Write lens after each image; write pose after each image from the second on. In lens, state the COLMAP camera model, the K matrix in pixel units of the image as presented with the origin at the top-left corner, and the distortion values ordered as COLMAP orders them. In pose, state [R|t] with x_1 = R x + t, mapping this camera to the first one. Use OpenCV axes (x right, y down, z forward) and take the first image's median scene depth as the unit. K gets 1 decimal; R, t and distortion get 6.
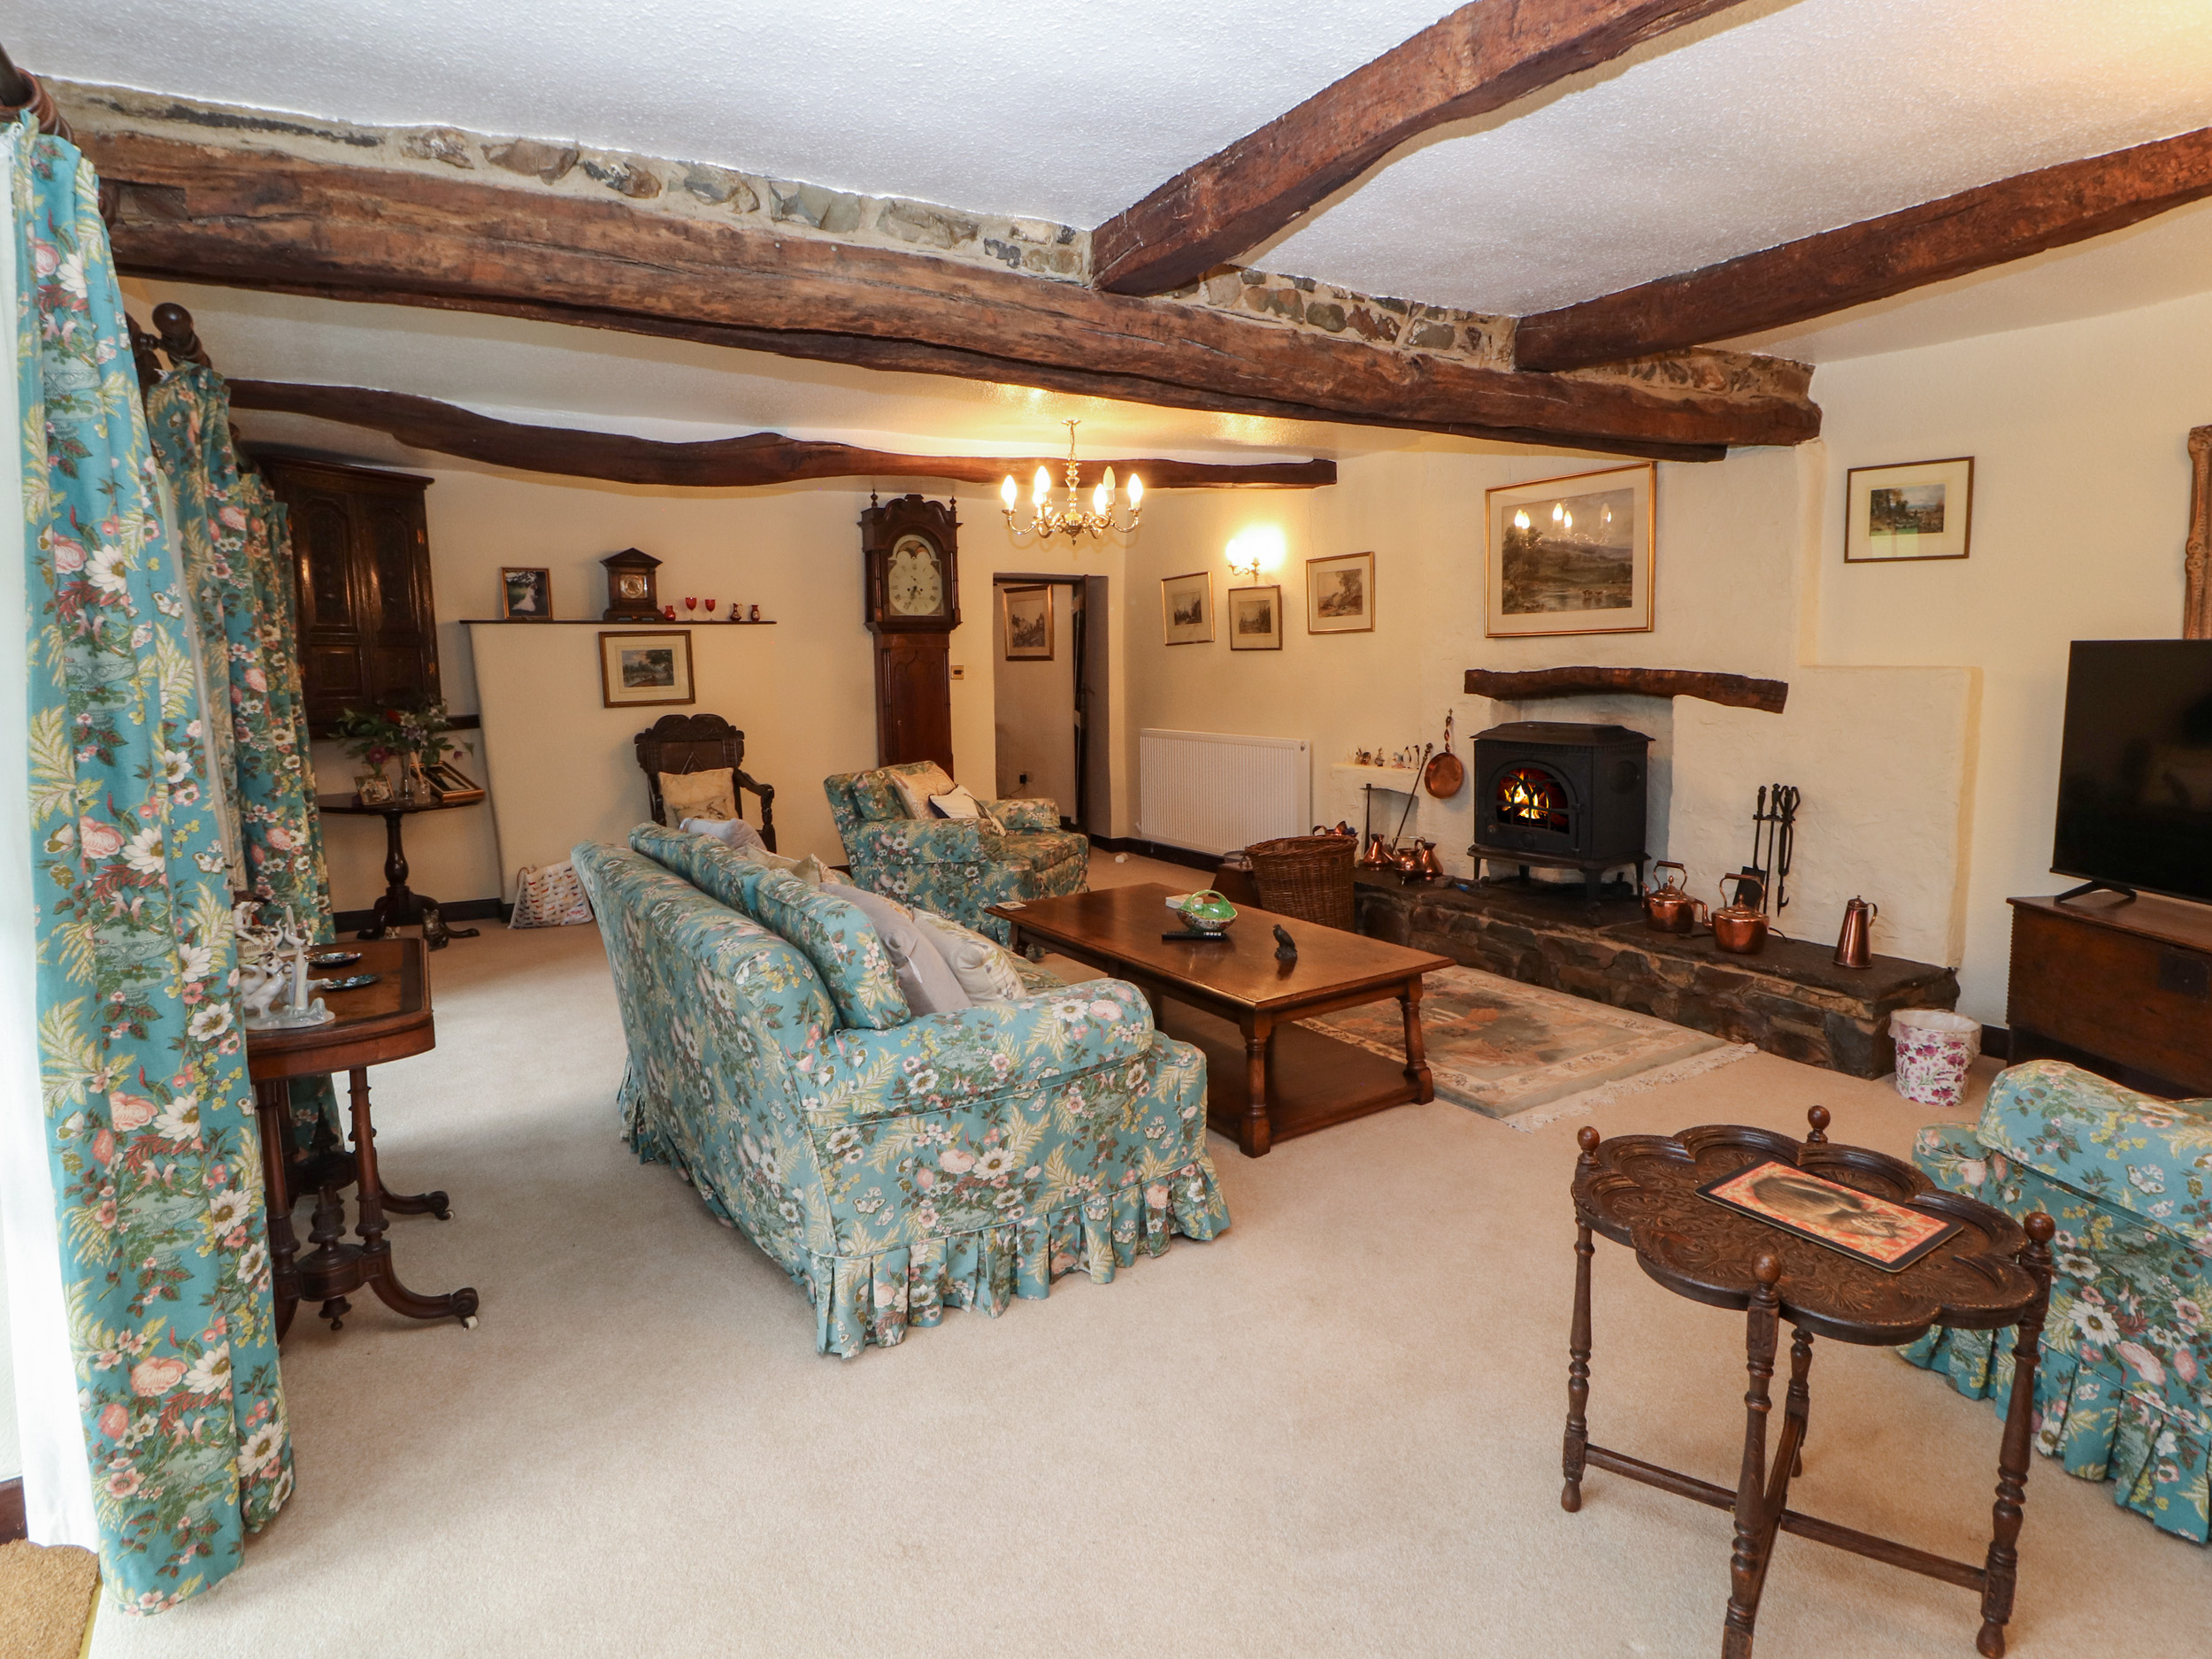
lens RADIAL K [[1185.4, 0, 1114.8], [0, 1185.4, 802.3], [0, 0, 1]] dist [0.001615, 0.000238]
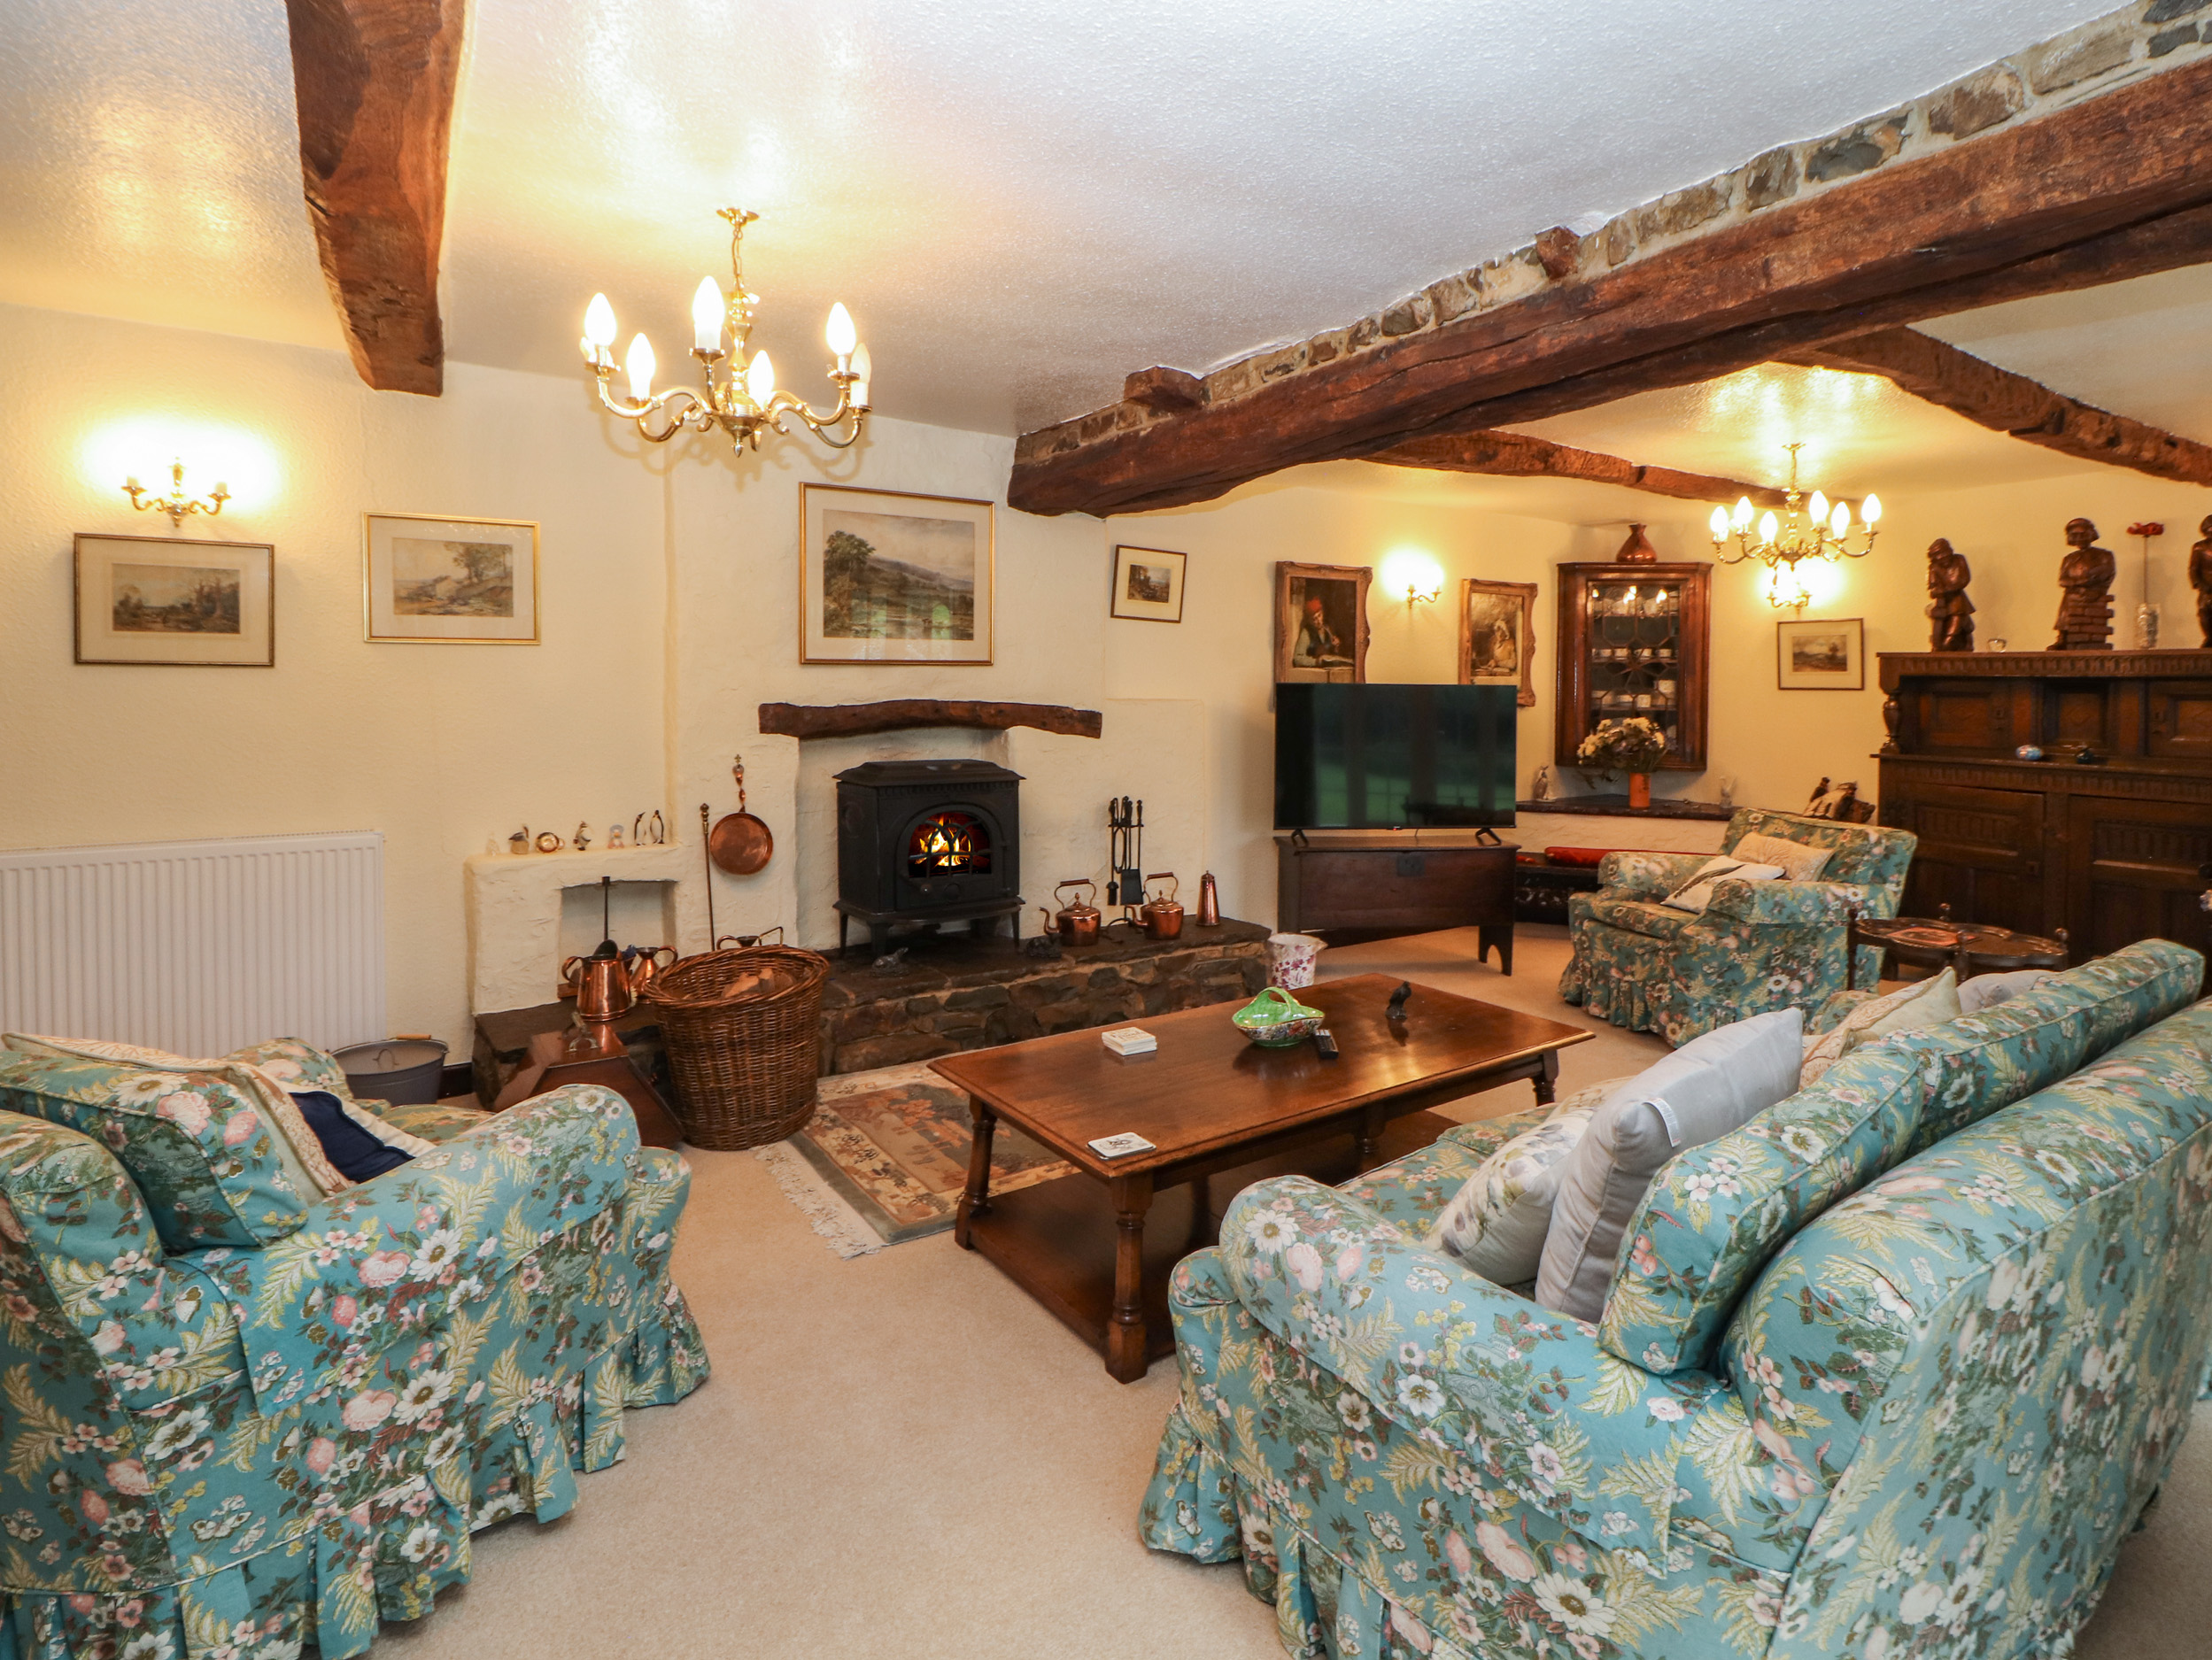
lens RADIAL K [[1180.1, 0, 1131.3], [0, 1180.1, 723.4], [0, 0, 1]] dist [0.001005, -0.022787]
pose [[-0.039095, -0.019700, 0.999041, -0.454866], [0.113782, 0.993215, 0.024037, -0.084128], [-0.992736, 0.114613, -0.036589, 0.740234]]
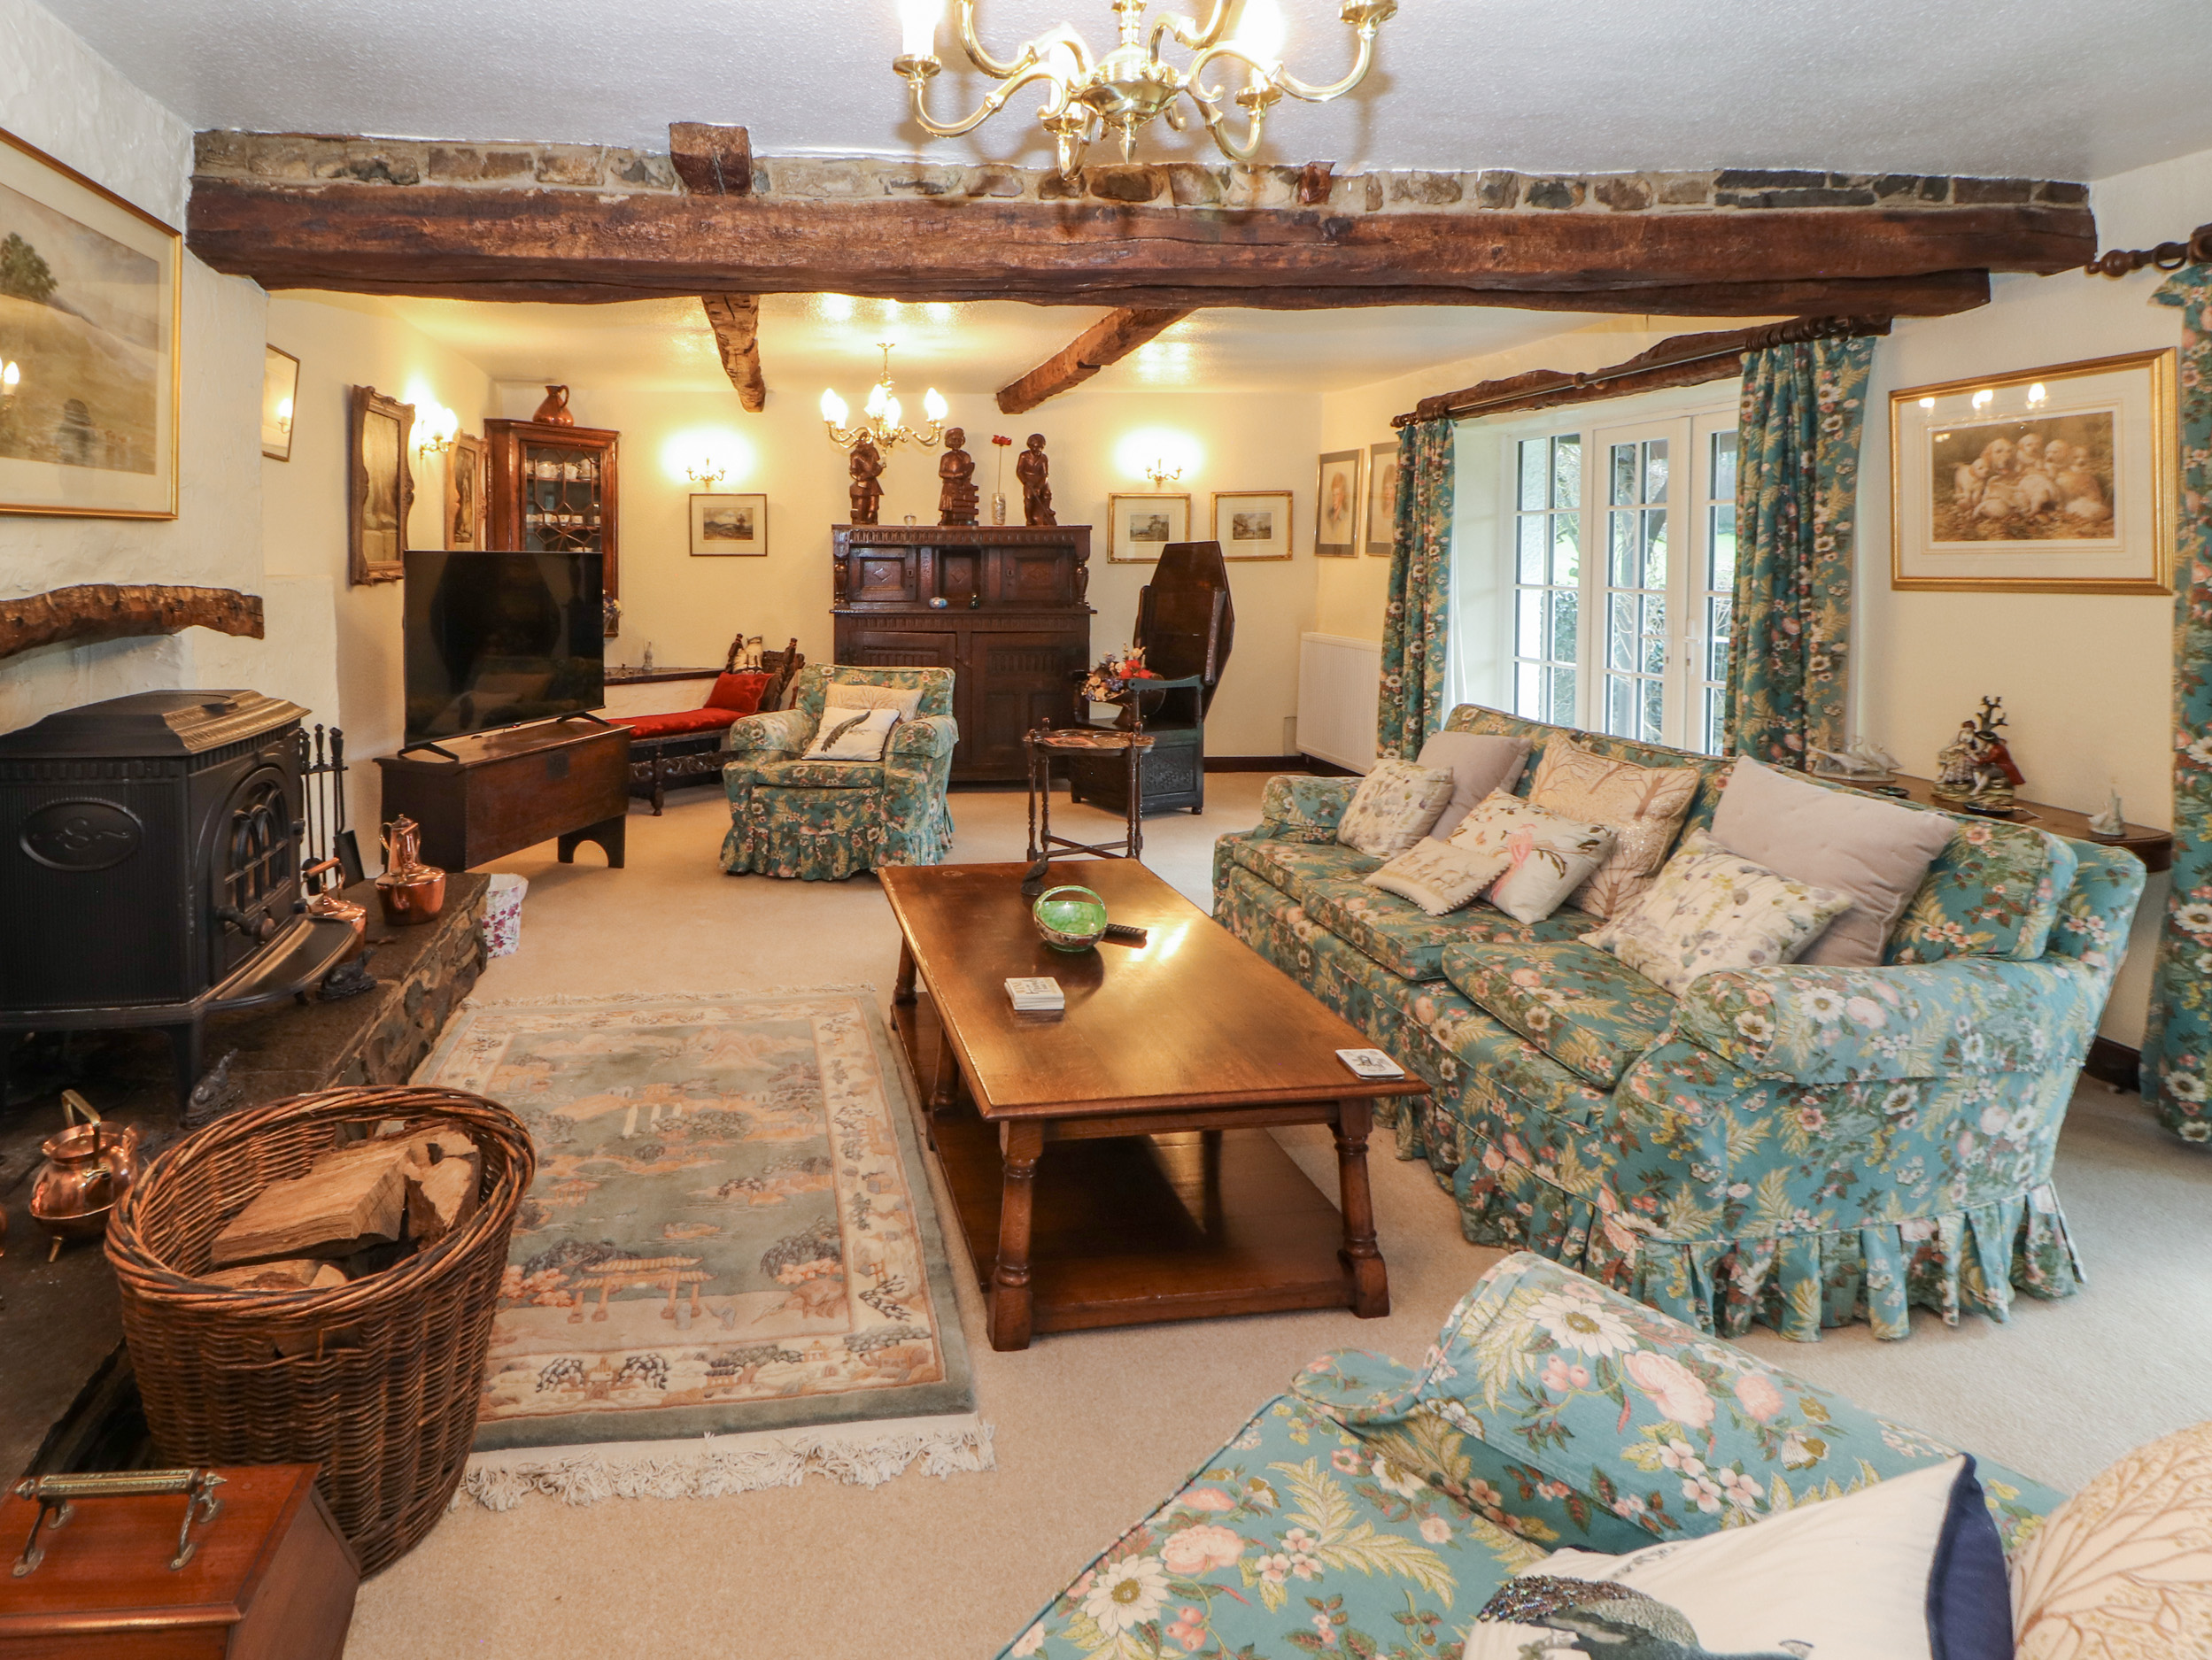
lens RADIAL K [[1195.1, 0, 911.3], [0, 1195.1, 599.3], [0, 0, 1]] dist [-0.012234, -0.008901]
pose [[-0.902197, -0.003644, 0.431308, -0.094475], [0.061400, 0.988695, 0.136789, -0.130474], [-0.426931, 0.149893, -0.891775, 1.100217]]
